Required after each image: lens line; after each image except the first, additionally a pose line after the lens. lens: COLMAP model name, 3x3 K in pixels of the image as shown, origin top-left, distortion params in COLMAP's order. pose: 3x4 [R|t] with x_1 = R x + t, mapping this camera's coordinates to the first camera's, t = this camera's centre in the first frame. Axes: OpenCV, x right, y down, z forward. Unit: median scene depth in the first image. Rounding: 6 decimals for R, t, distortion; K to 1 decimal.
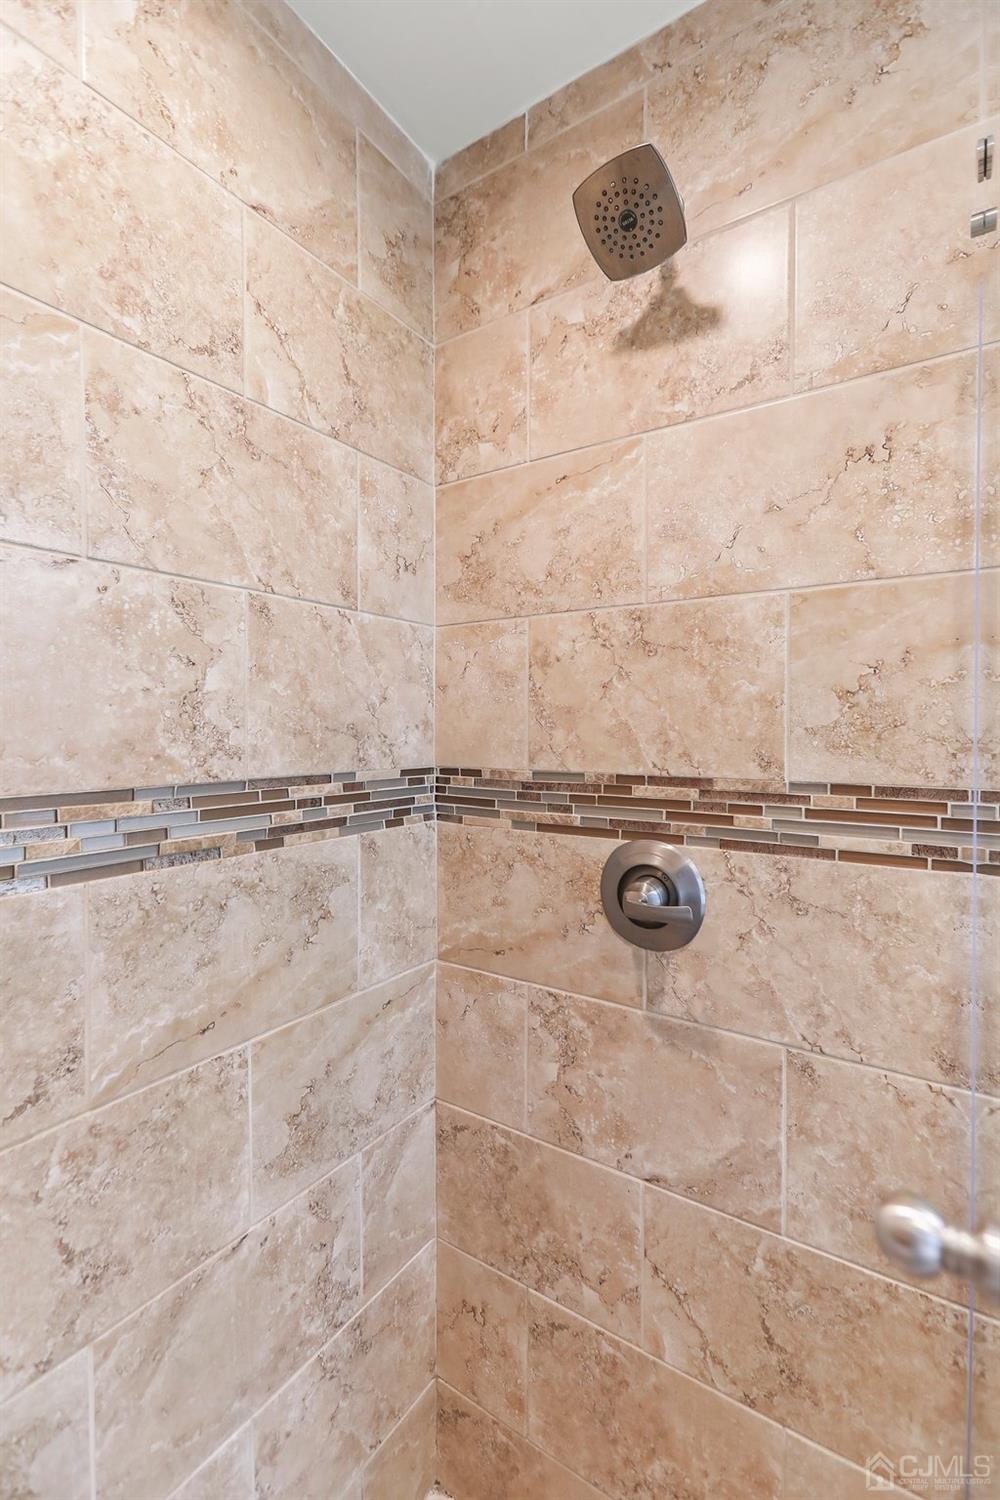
lens RADIAL K [[685.1, 0, 500.7], [0, 685.1, 741.0], [0, 0, 1]] dist [-0.000081, 0.004535]
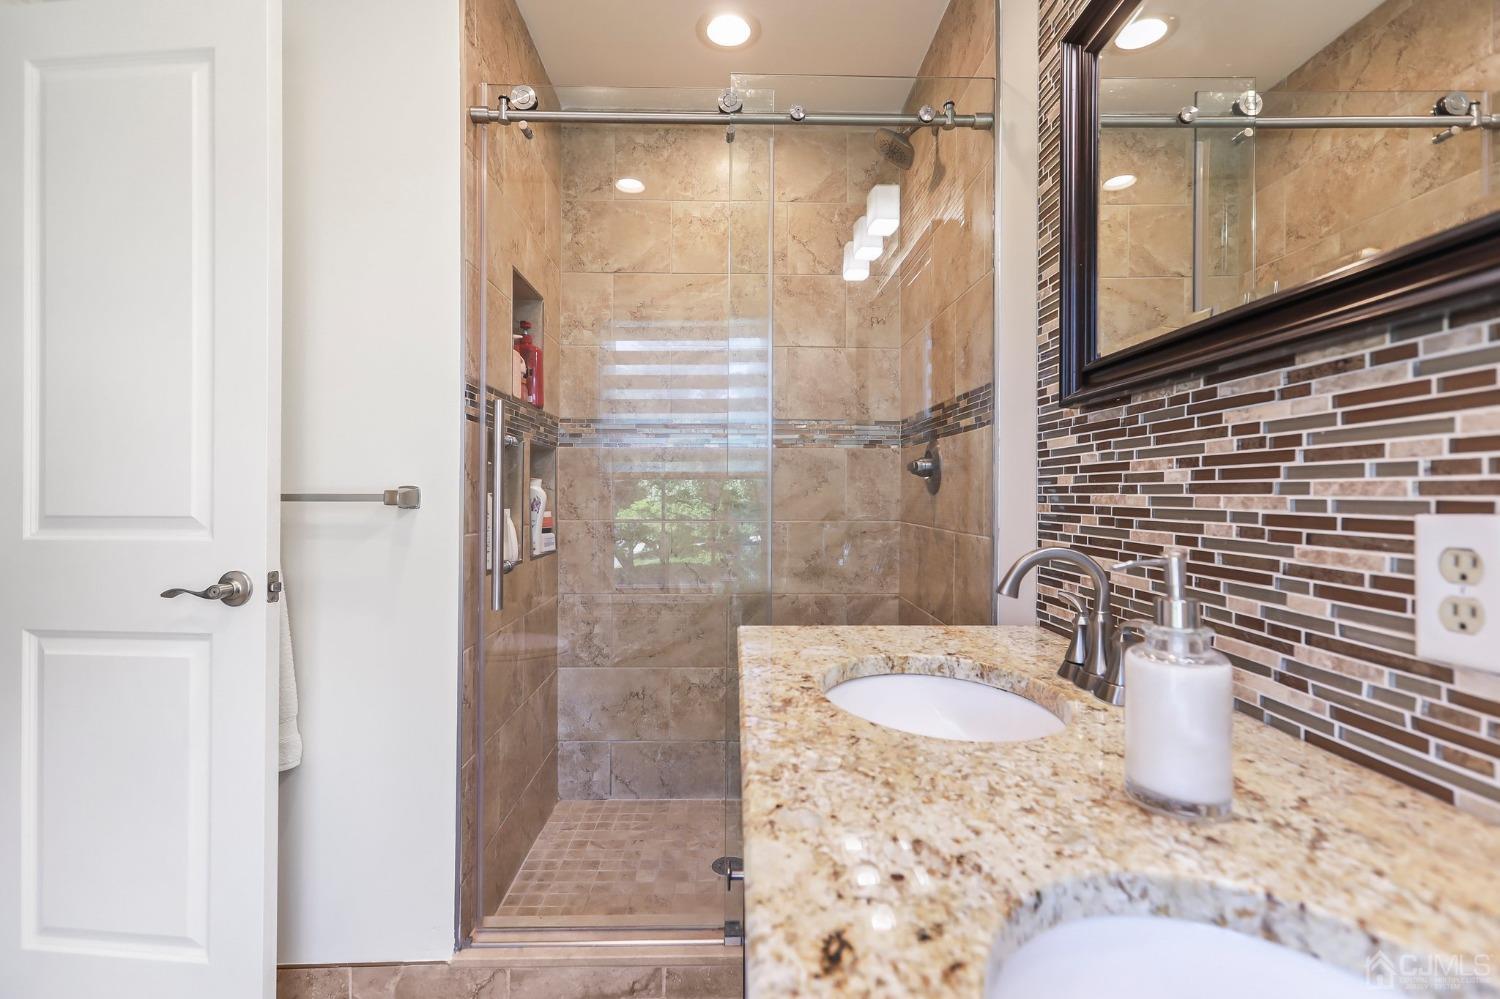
lens RADIAL K [[685.1, 0, 749.4], [0, 685.1, 495.4], [0, 0, 1]] dist [-0.000081, 0.004535]
pose [[0.579002, 0.005800, -0.815305, 1.489434], [-0.020001, 0.999775, -0.007092, 0.325669], [0.815081, 0.020413, 0.578988, -0.553431]]
